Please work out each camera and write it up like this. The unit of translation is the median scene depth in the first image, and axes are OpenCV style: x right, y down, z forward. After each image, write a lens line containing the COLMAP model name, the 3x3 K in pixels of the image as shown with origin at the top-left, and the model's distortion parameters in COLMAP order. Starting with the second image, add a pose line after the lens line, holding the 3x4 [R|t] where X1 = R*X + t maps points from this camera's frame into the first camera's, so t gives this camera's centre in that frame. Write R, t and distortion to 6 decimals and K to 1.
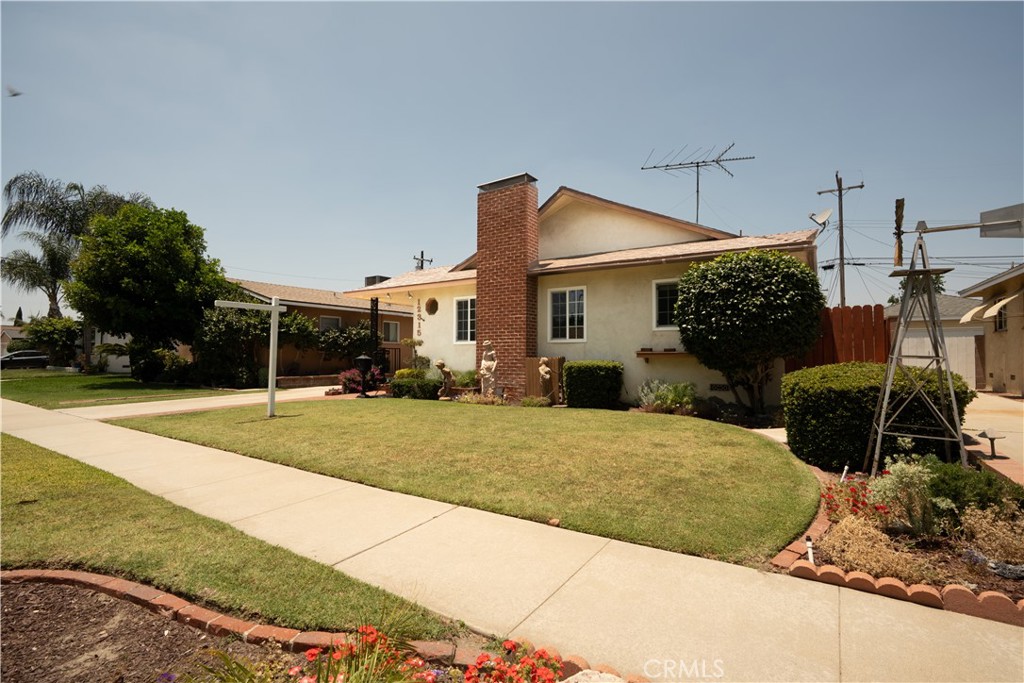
lens RADIAL K [[473.7, 0, 517.8], [0, 473.7, 344.2], [0, 0, 1]] dist [-0.045384, 0.015650]
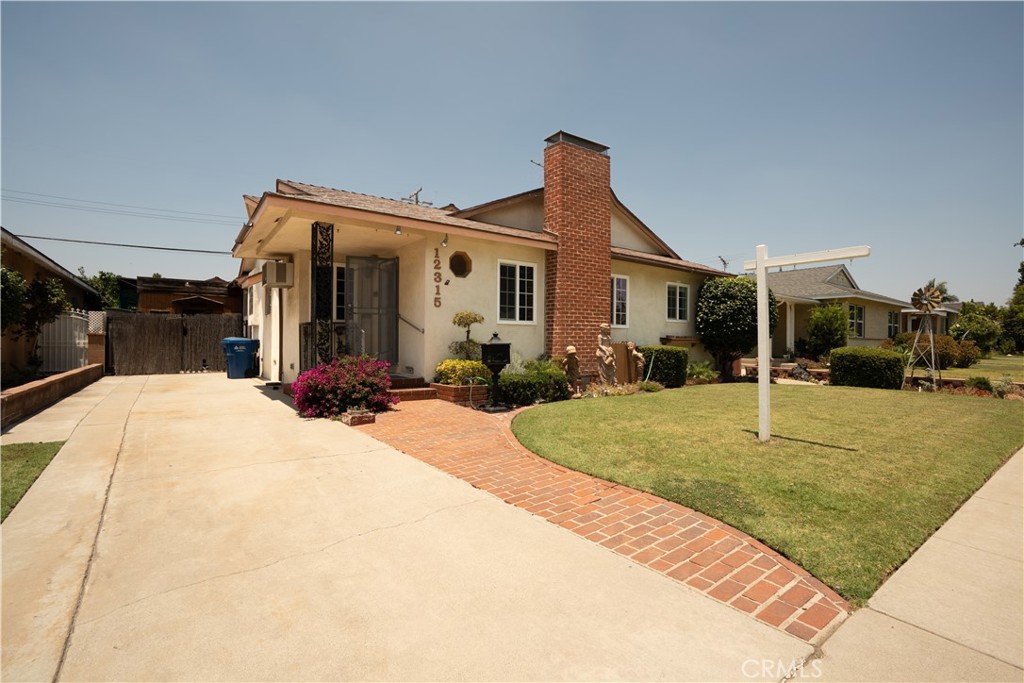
lens RADIAL K [[473.7, 0, 514.5], [0, 473.7, 343.2], [0, 0, 1]] dist [-0.045384, 0.015650]
pose [[0.354516, -0.002833, 0.935046, -0.897034], [-0.033719, 0.999306, 0.015812, 0.019927], [-0.934442, -0.037134, 0.354174, 0.801793]]
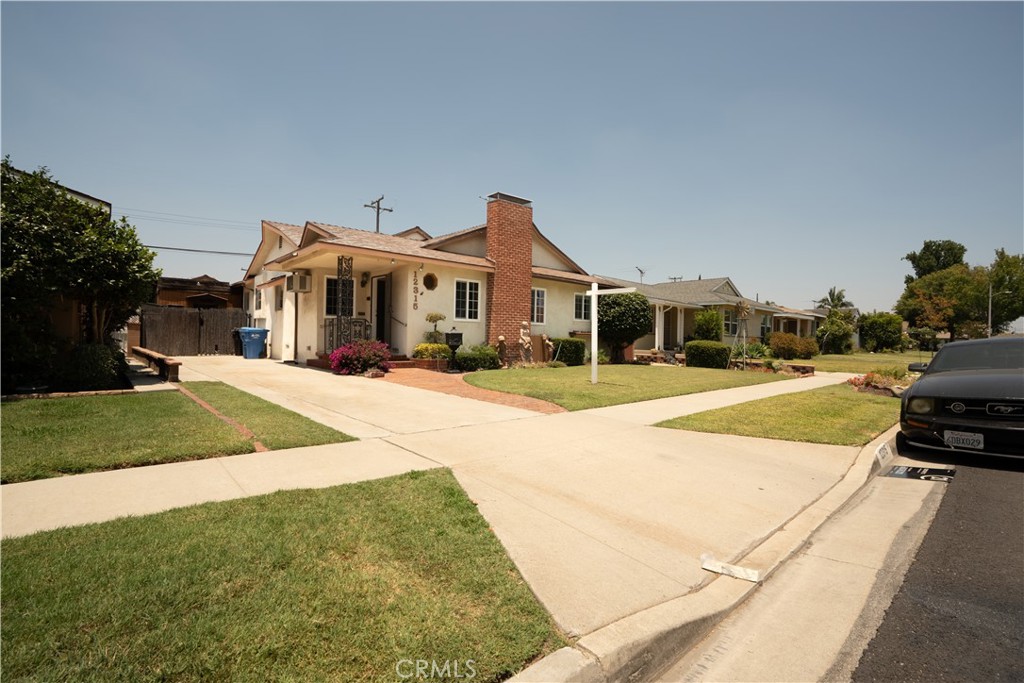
lens RADIAL K [[473.7, 0, 512.1], [0, 473.7, 341.1], [0, 0, 1]] dist [-0.045384, 0.015650]
pose [[0.259509, -0.002557, 0.965737, -1.288958], [-0.047964, 0.998728, 0.015533, 0.026567], [-0.964549, -0.050351, 0.259056, 0.654142]]
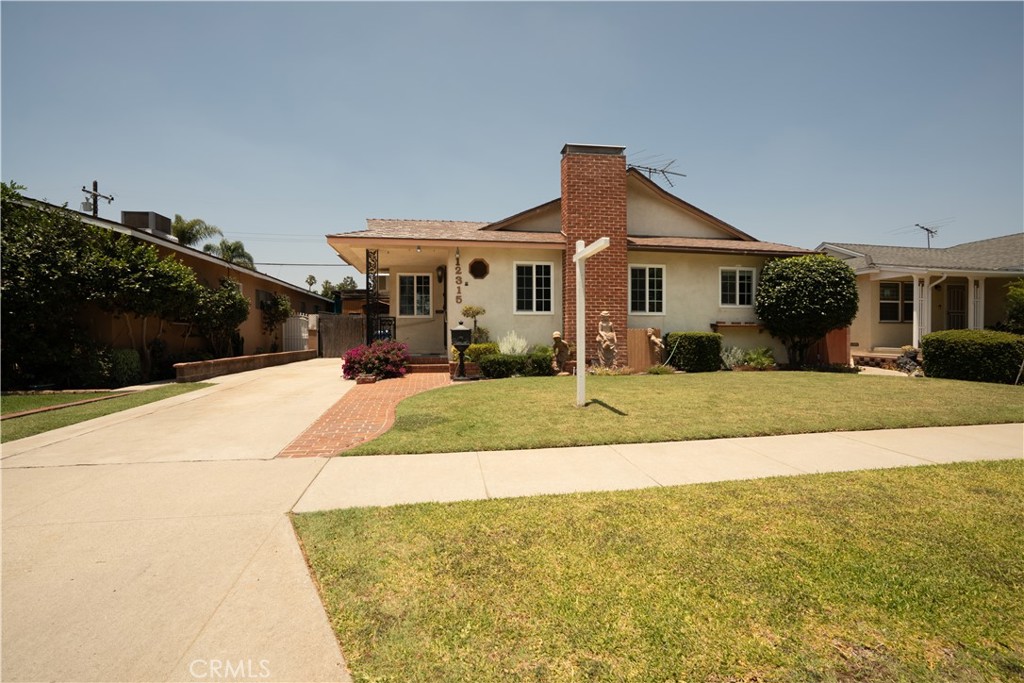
lens RADIAL K [[473.7, 0, 516.4], [0, 473.7, 342.3], [0, 0, 1]] dist [-0.045384, 0.015650]
pose [[0.738269, -0.014859, 0.674343, -0.813472], [-0.014393, 0.999183, 0.037774, 0.020768], [-0.674353, -0.037593, 0.737452, 0.383078]]
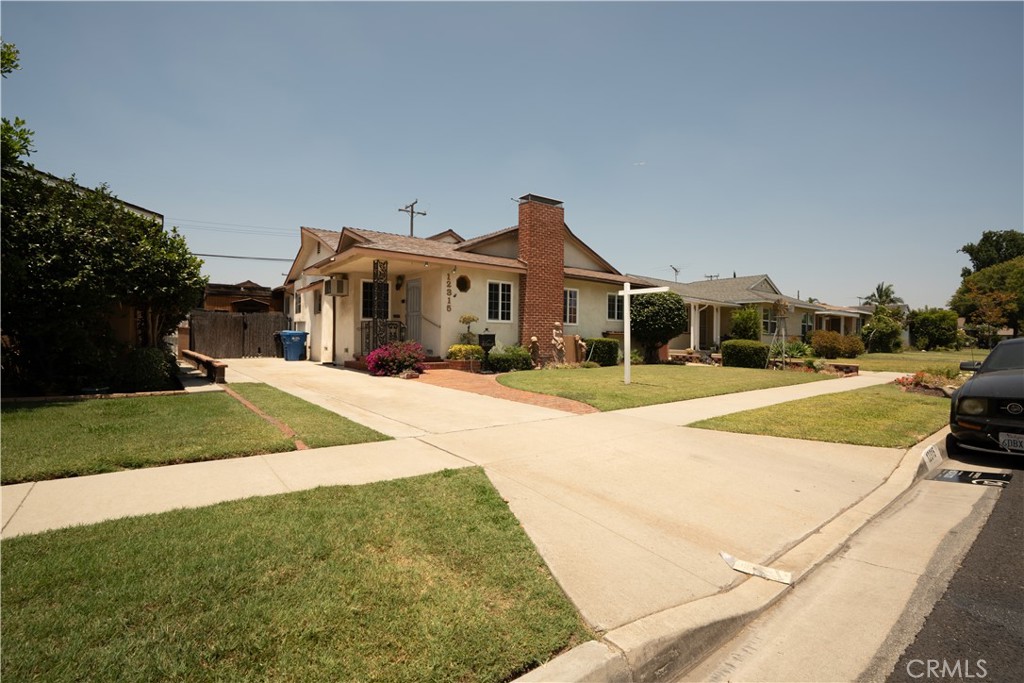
lens RADIAL K [[473.7, 0, 514.5], [0, 473.7, 340.0], [0, 0, 1]] dist [-0.045384, 0.015650]
pose [[0.322286, -0.001185, 0.946641, -1.293614], [-0.039151, 0.999127, 0.014580, 0.026037], [-0.945832, -0.041761, 0.321959, 0.650228]]
